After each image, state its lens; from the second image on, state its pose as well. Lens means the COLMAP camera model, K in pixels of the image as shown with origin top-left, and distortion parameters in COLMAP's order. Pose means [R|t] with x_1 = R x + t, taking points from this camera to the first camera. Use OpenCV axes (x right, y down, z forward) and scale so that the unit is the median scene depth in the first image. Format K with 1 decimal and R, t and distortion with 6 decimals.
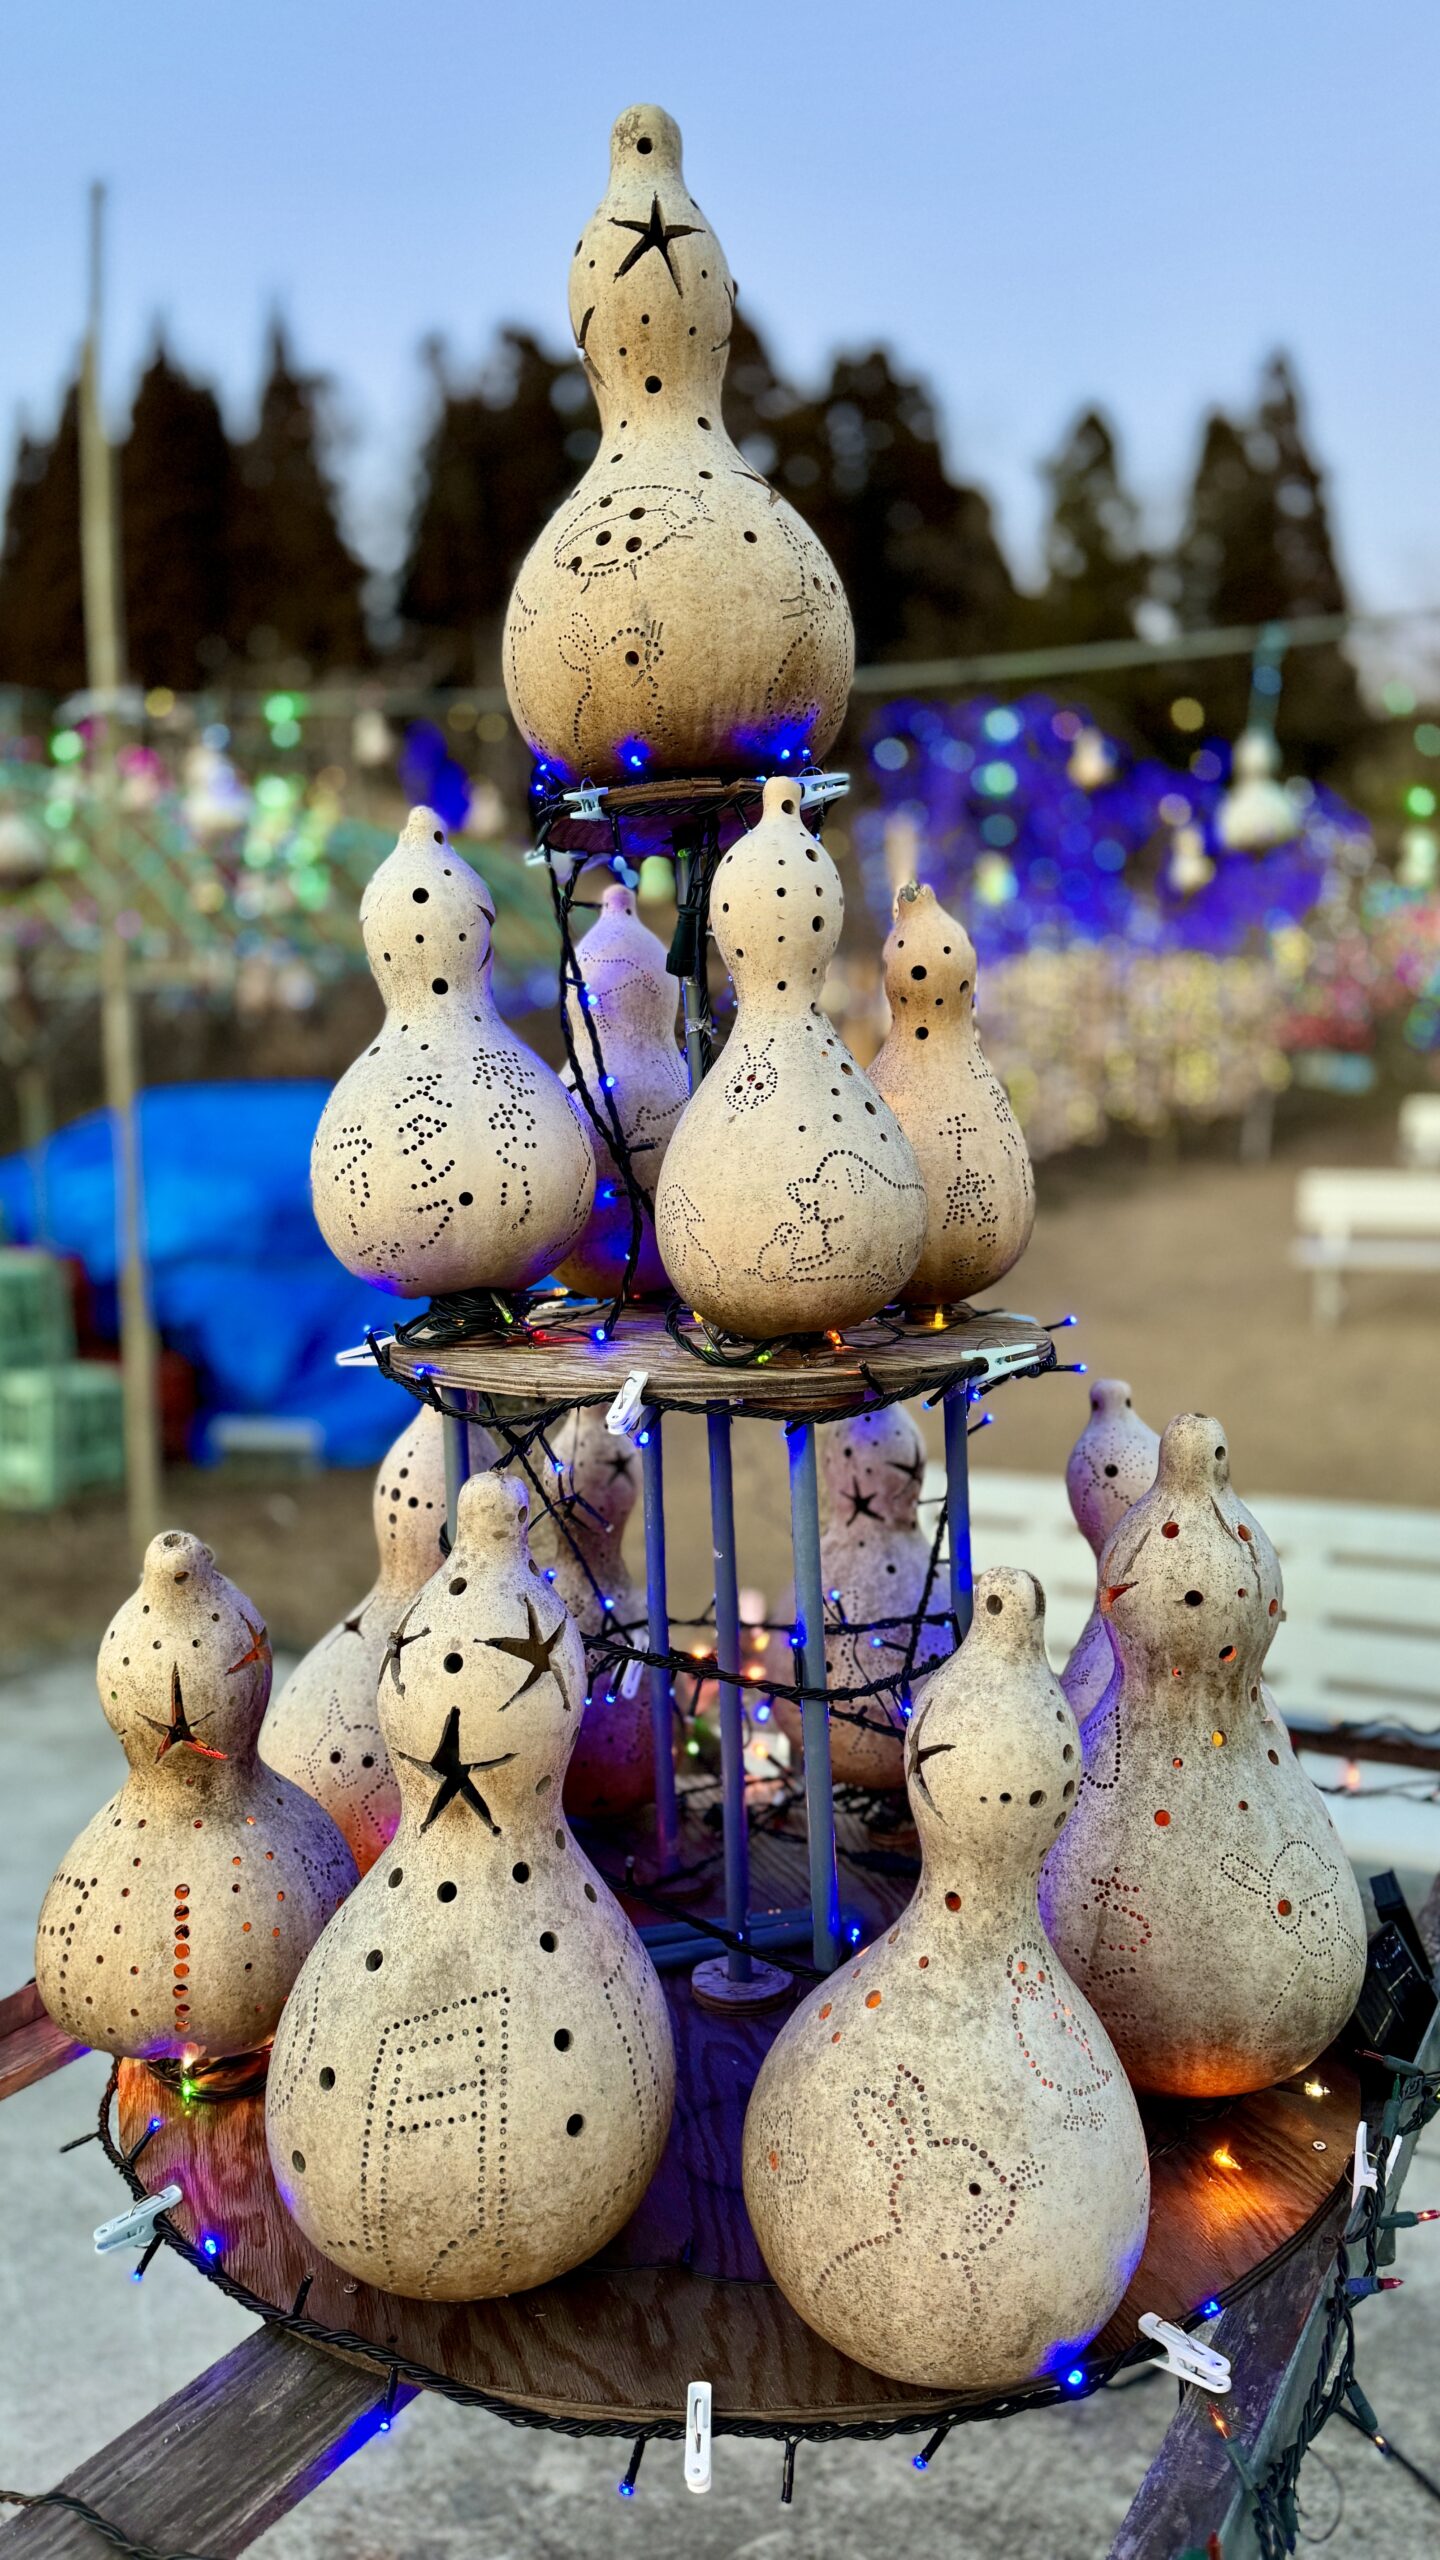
lens RADIAL K [[1754.1, 0, 720.0], [0, 1754.1, 1280.0], [0, 0, 1]] dist [0.001229, 0.003466]
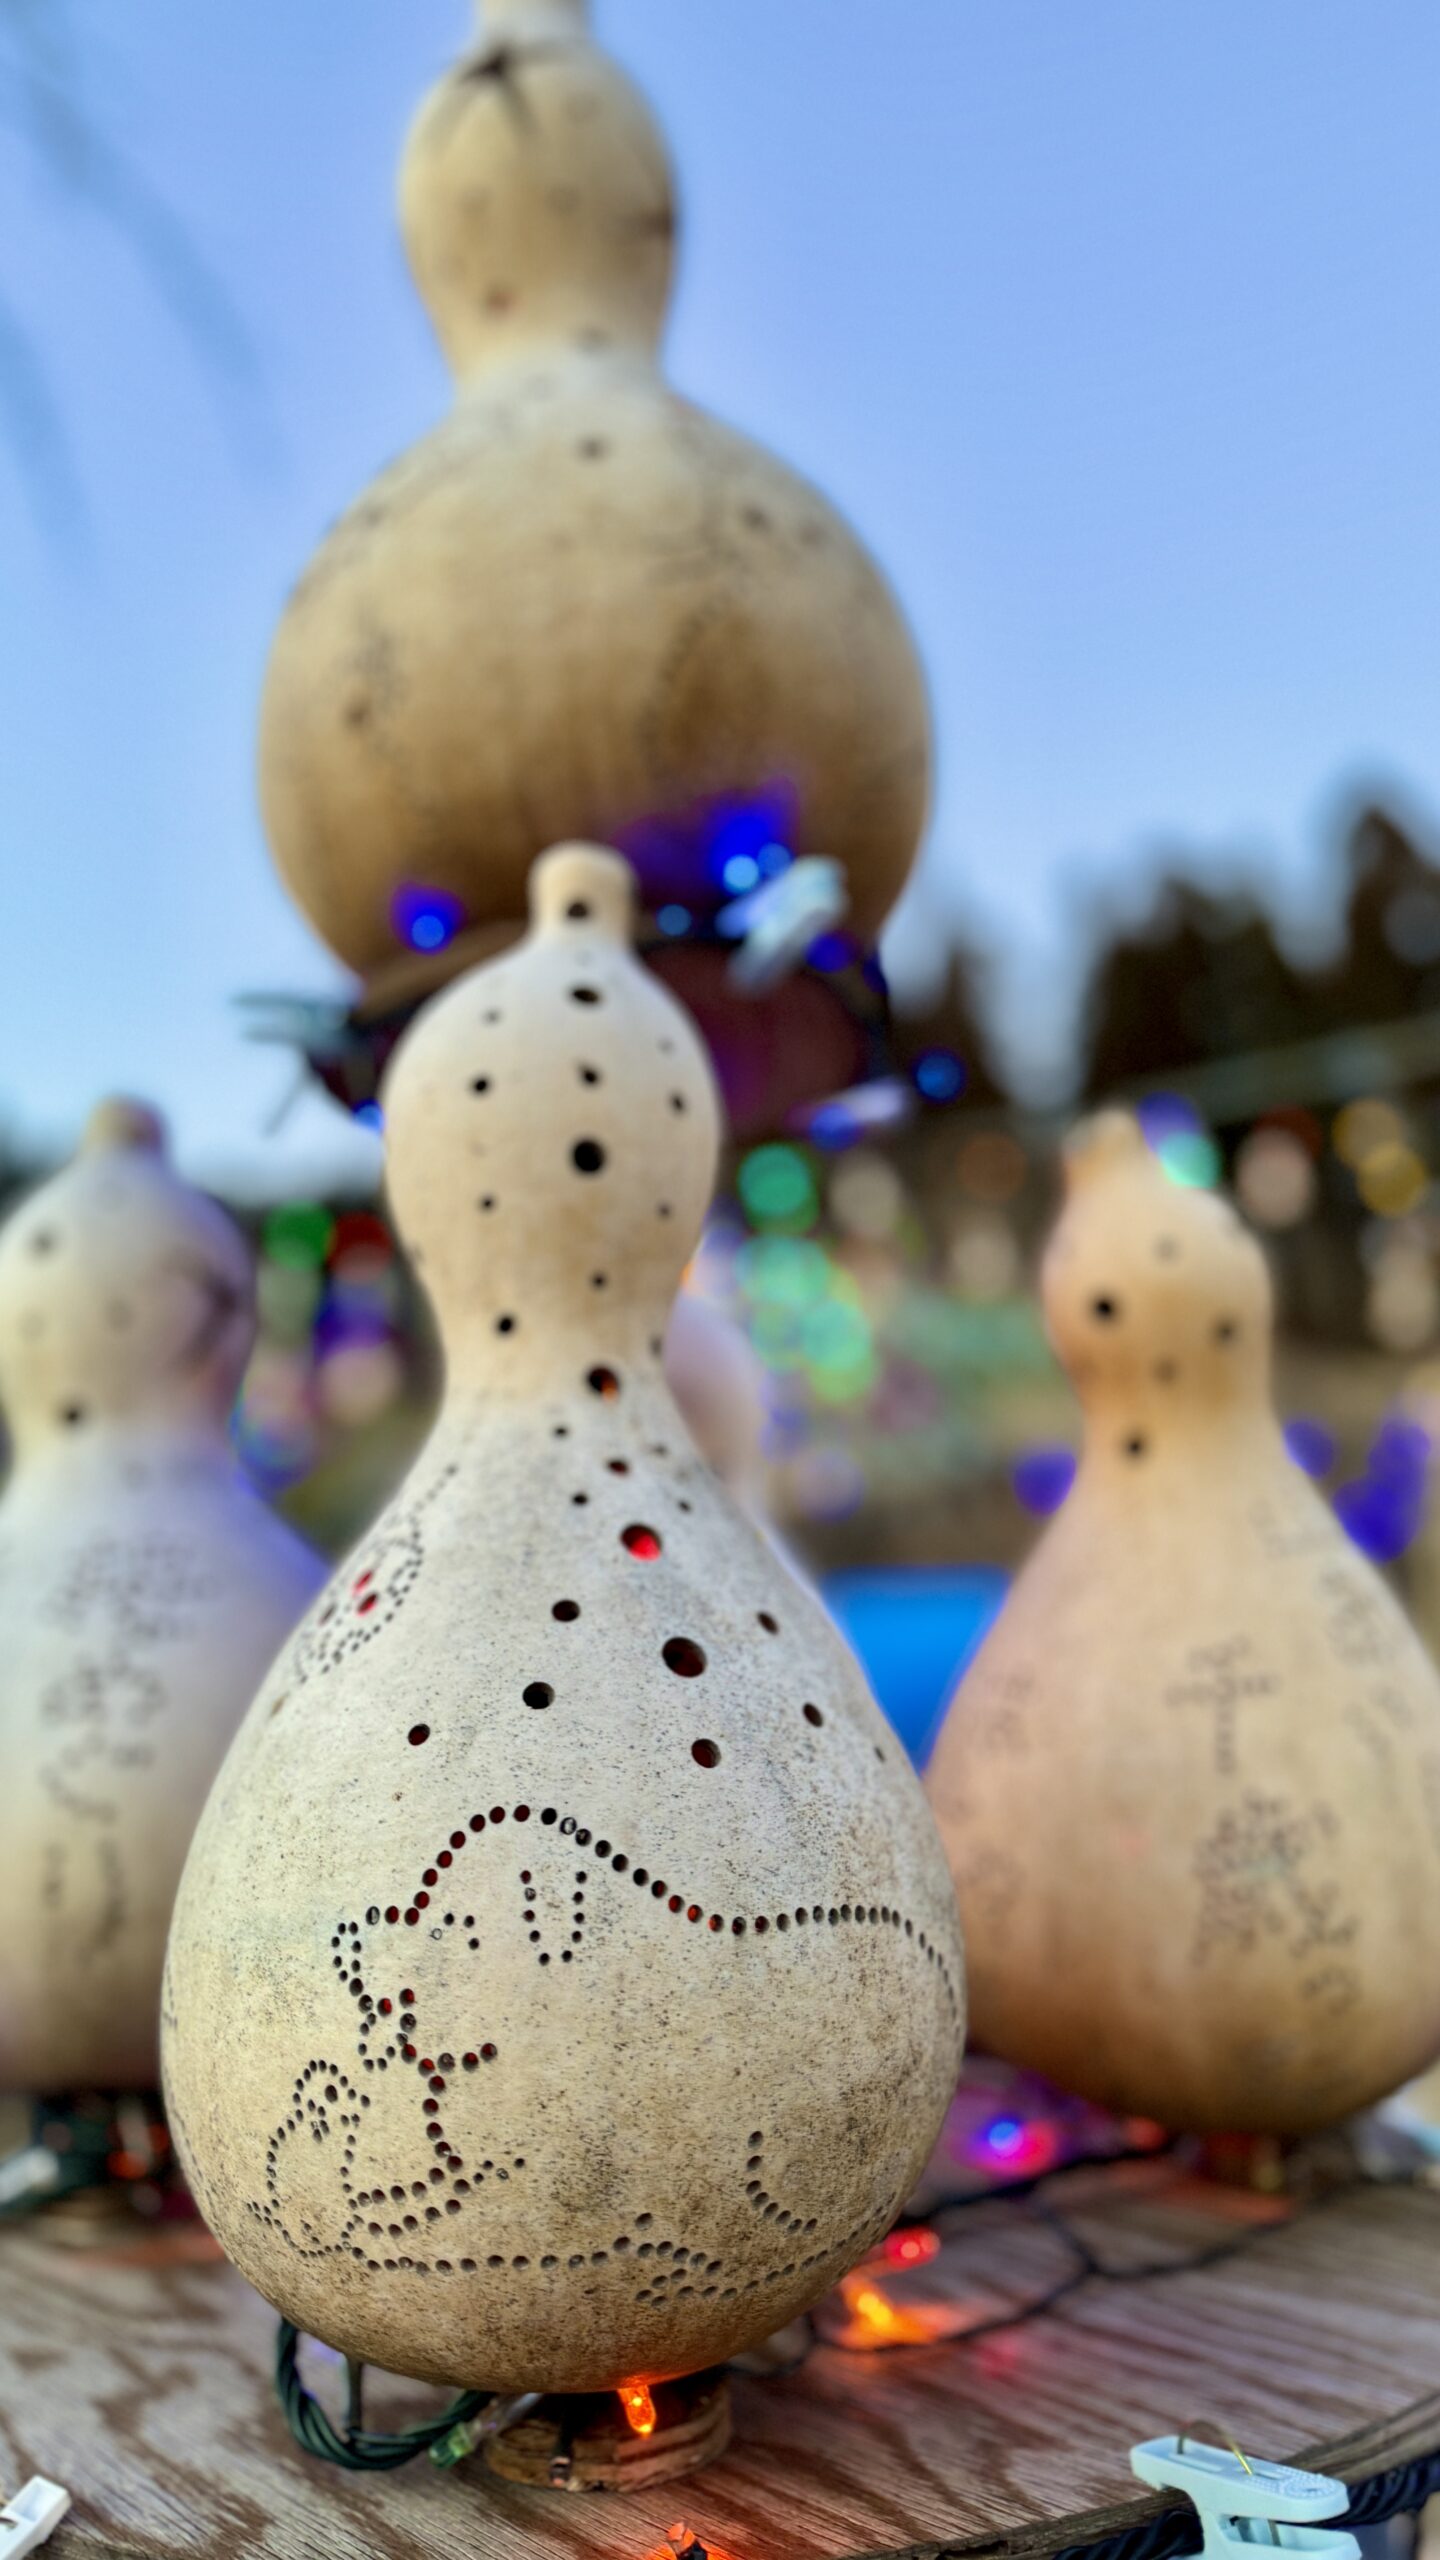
lens RADIAL K [[1863.5, 0, 710.0], [0, 1863.5, 1173.1], [0, 0, 1]] dist [0.134539, -0.308869]
pose [[0.936937, -0.111399, -0.331269, 0.238301], [-0.000086, 0.947768, -0.318959, -0.078282], [0.349498, 0.298873, 0.887990, 0.722490]]
